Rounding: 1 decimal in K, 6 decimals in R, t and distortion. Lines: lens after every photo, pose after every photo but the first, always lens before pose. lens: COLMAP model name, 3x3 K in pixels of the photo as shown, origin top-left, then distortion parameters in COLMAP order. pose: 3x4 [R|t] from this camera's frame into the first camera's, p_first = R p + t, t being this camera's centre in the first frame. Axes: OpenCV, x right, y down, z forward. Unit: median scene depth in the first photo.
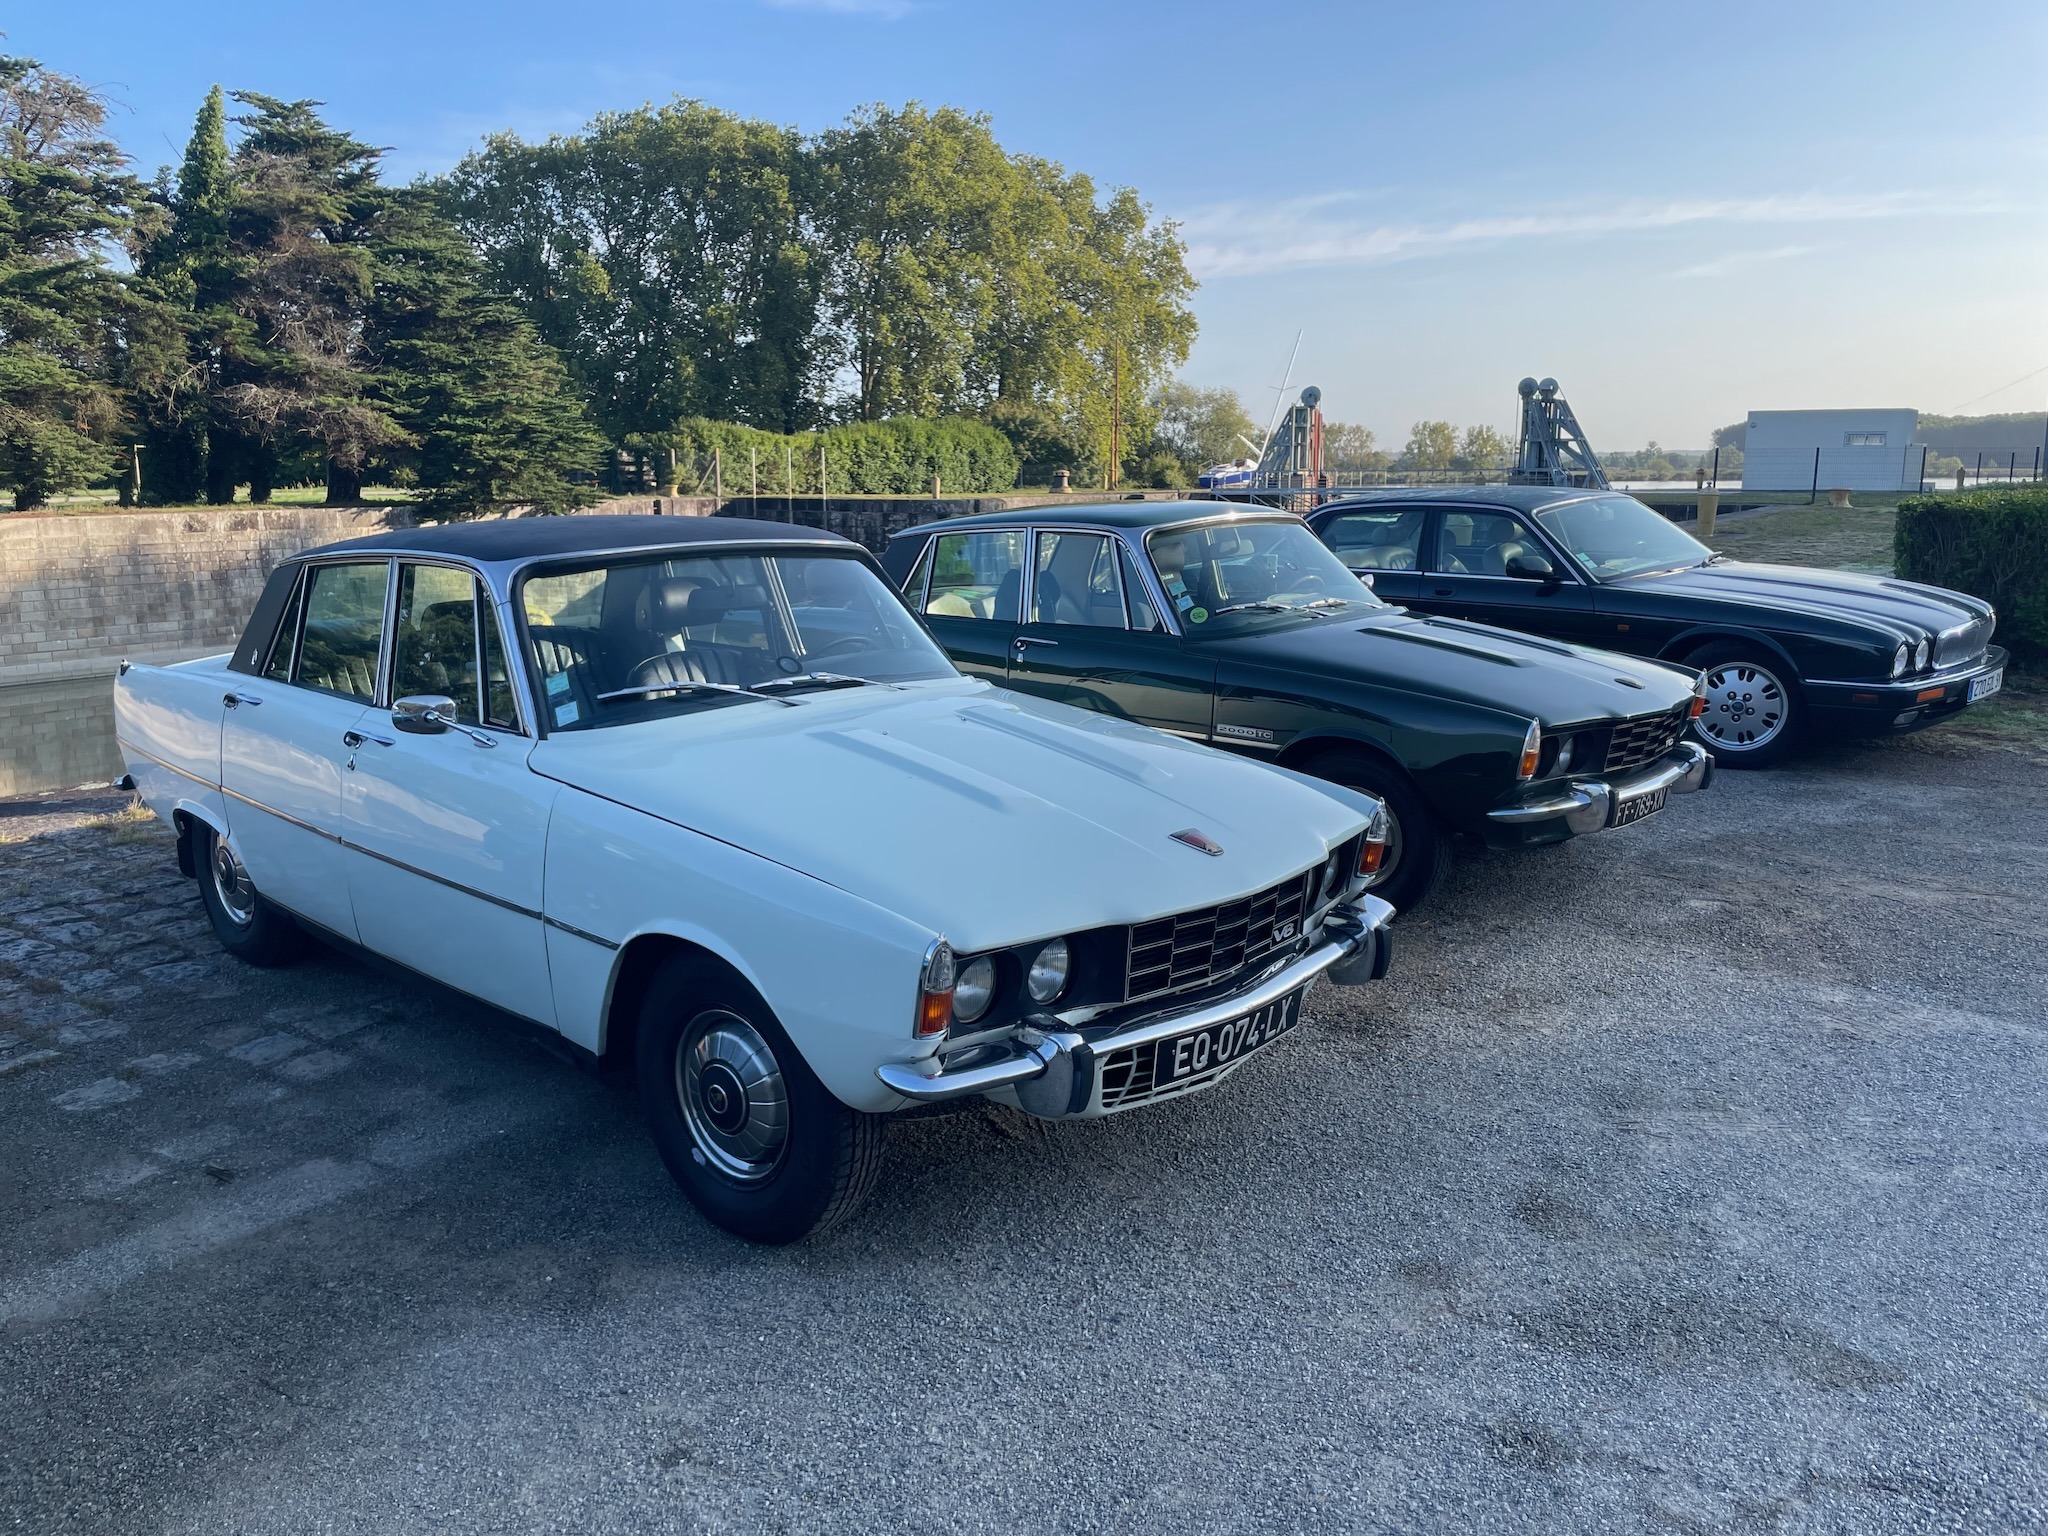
lens RADIAL K [[1555.2, 0, 1012.1], [0, 1555.2, 756.4], [0, 0, 1]] dist [0.088490, -0.123069]
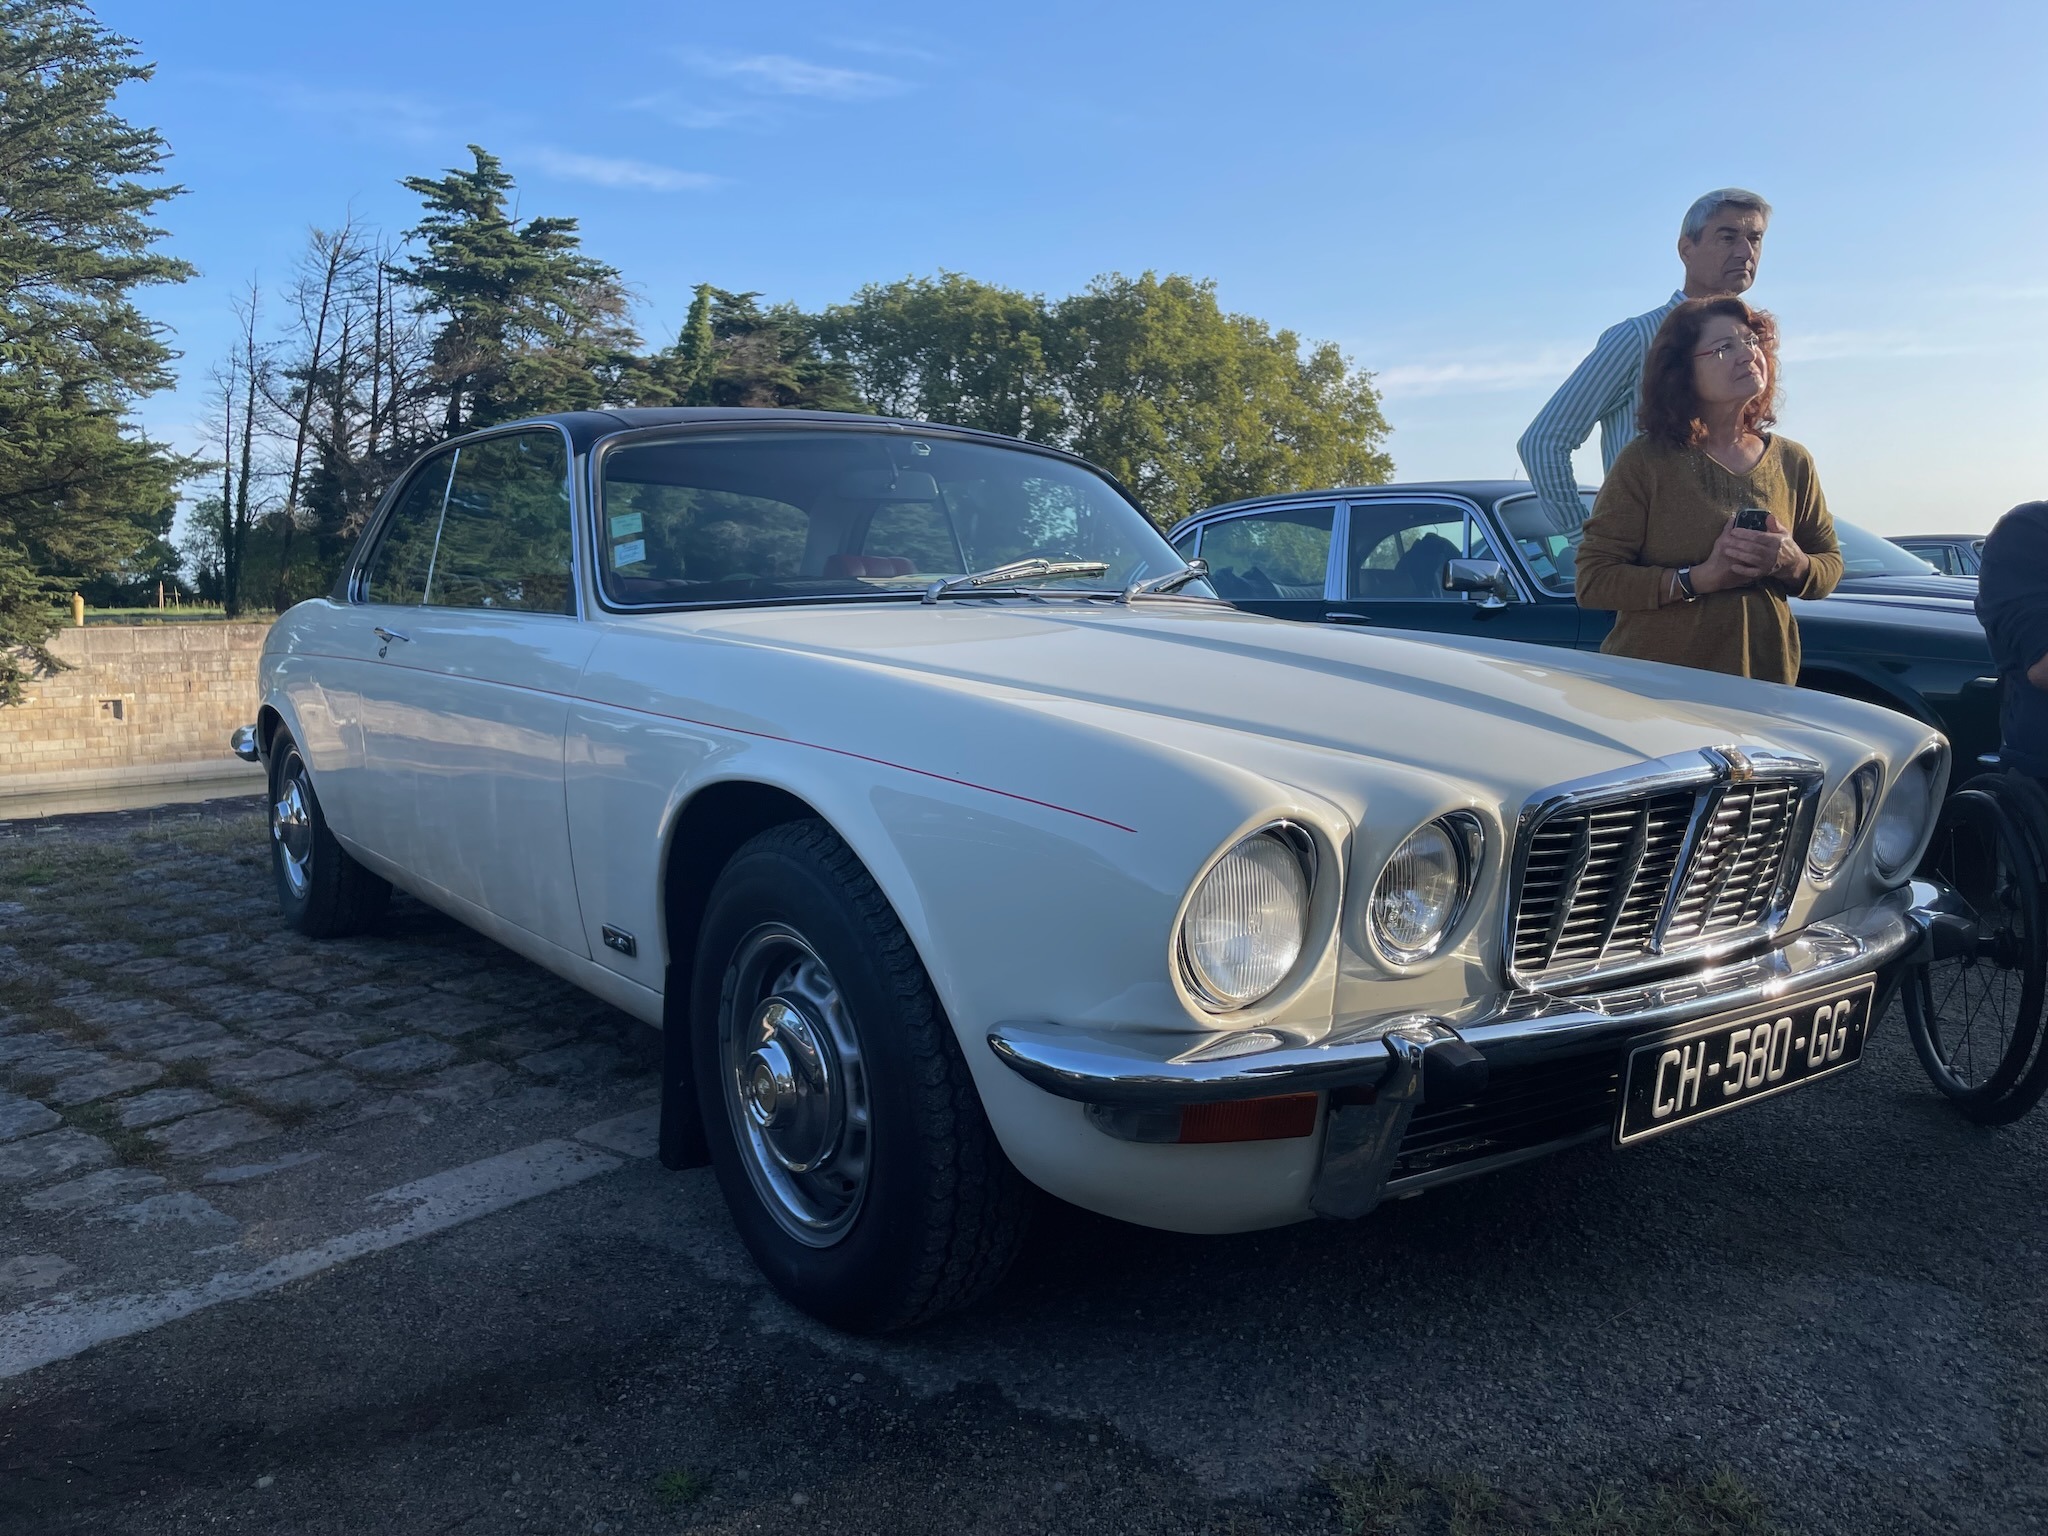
lens RADIAL K [[1555.2, 0, 1000.2], [0, 1555.2, 769.1], [0, 0, 1]] dist [0.088490, -0.123069]
pose [[0.996874, 0.014911, -0.077593, -0.129653], [-0.020751, 0.996967, -0.075007, 0.039525], [0.076239, 0.076383, 0.994160, -0.154338]]
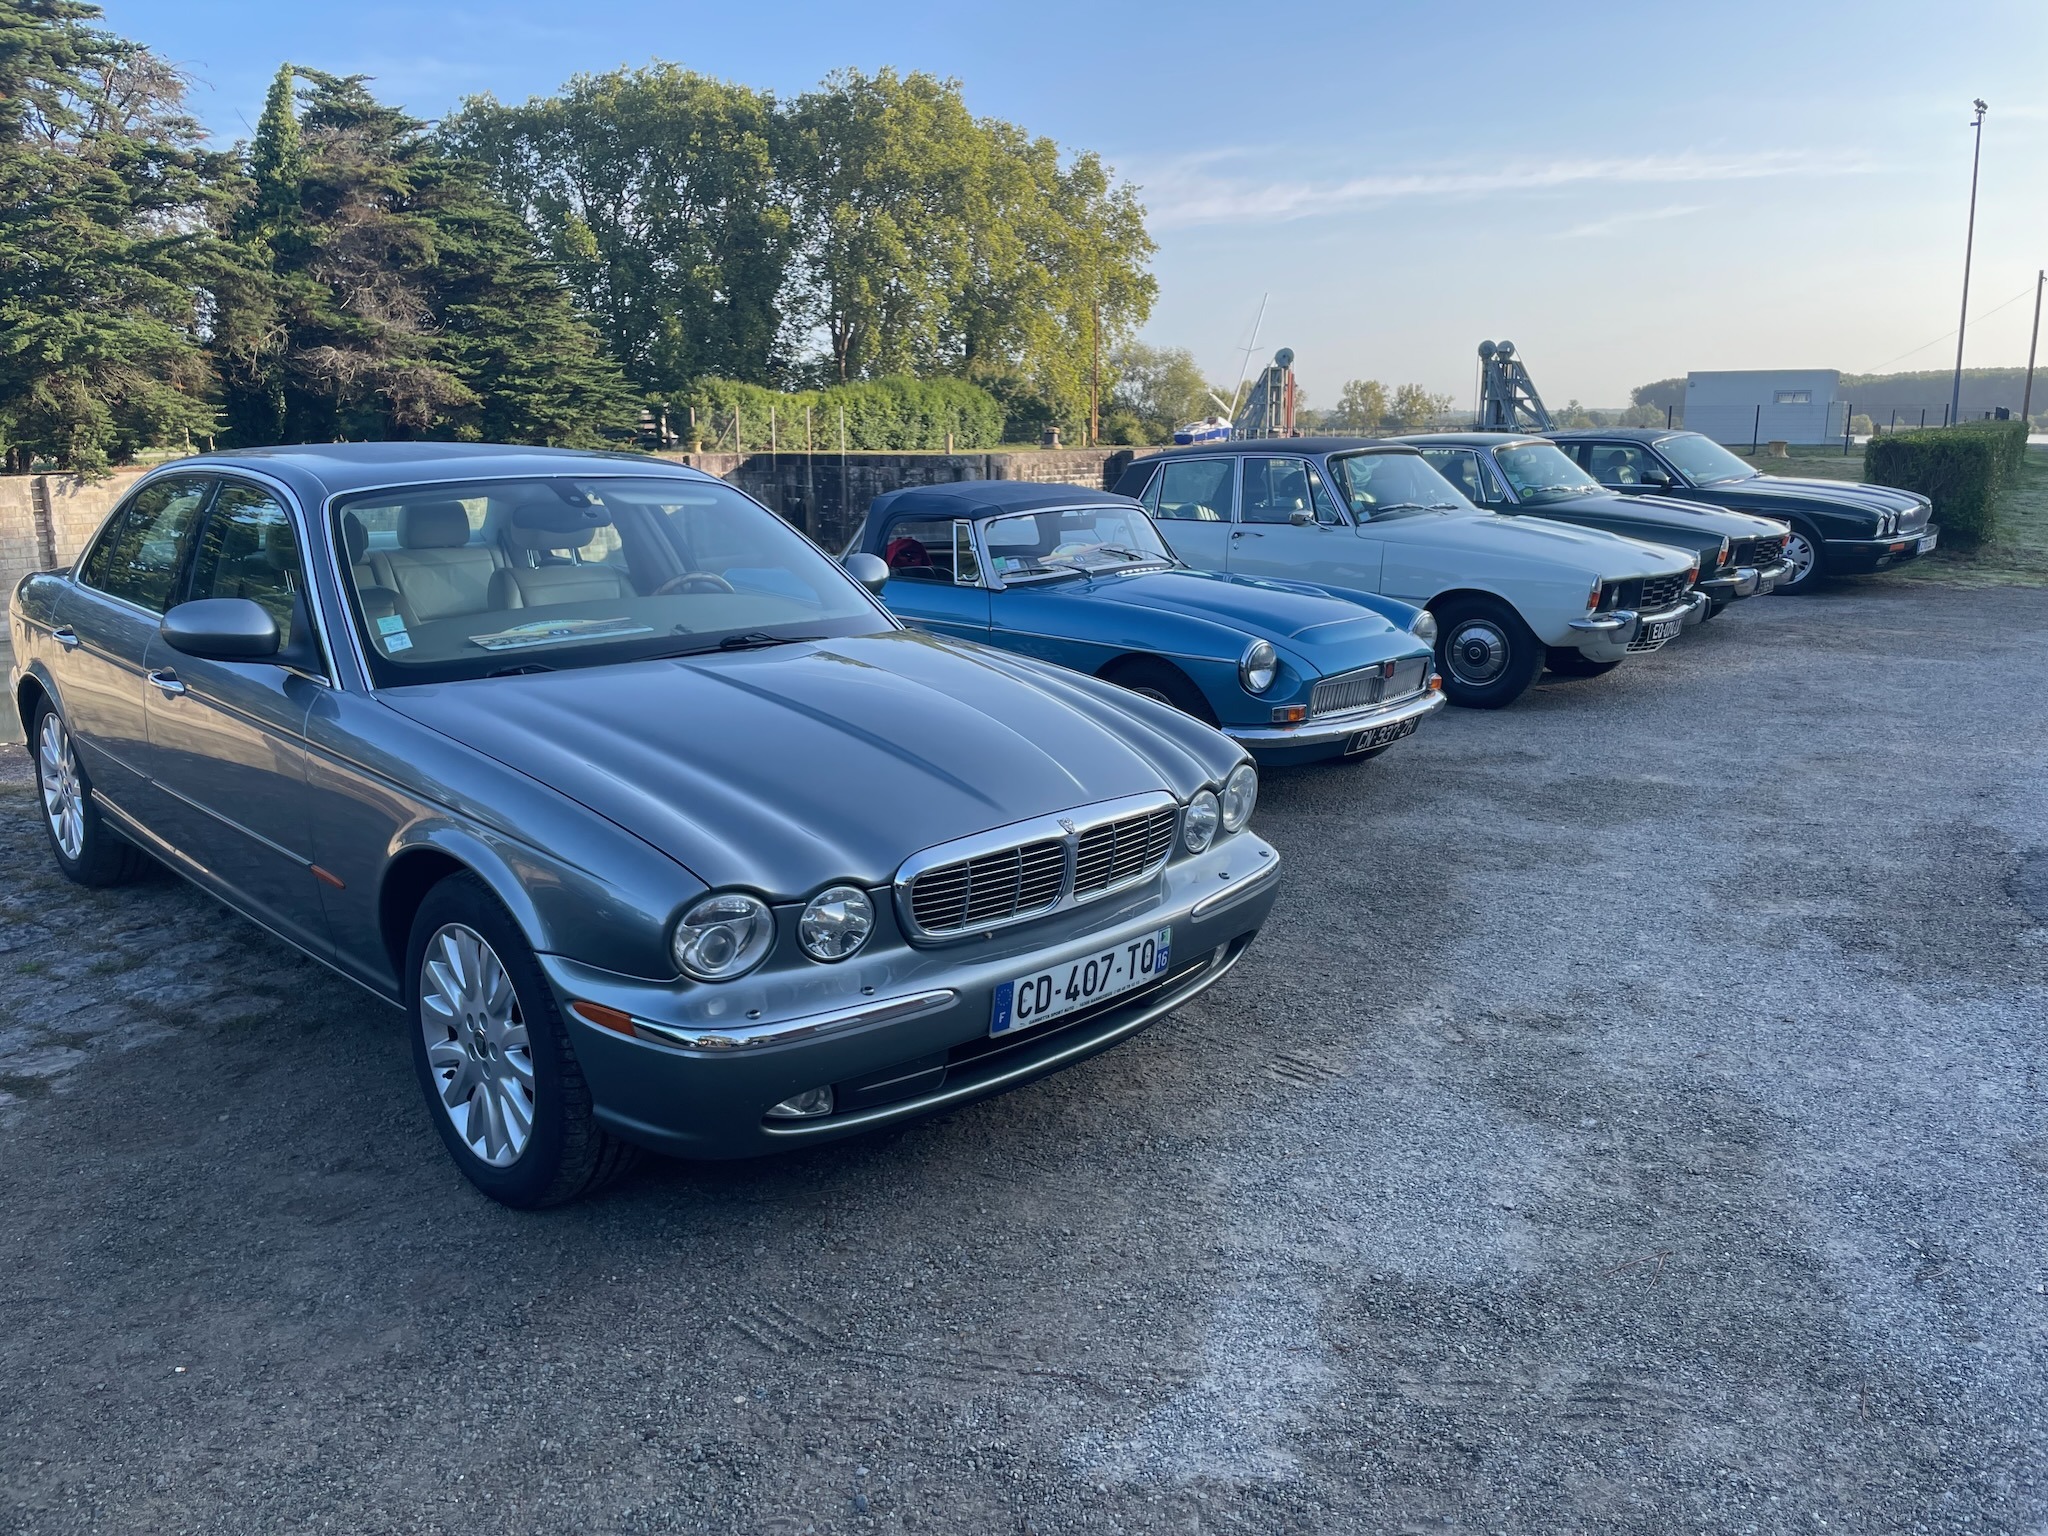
lens RADIAL K [[1555.2, 0, 1023.0], [0, 1555.2, 764.4], [0, 0, 1]] dist [0.088490, -0.123069]
pose [[0.998676, -0.012317, 0.049954, -0.052640], [0.010809, 0.999481, 0.030351, 0.015498], [-0.050302, -0.029771, 0.998290, -0.077812]]
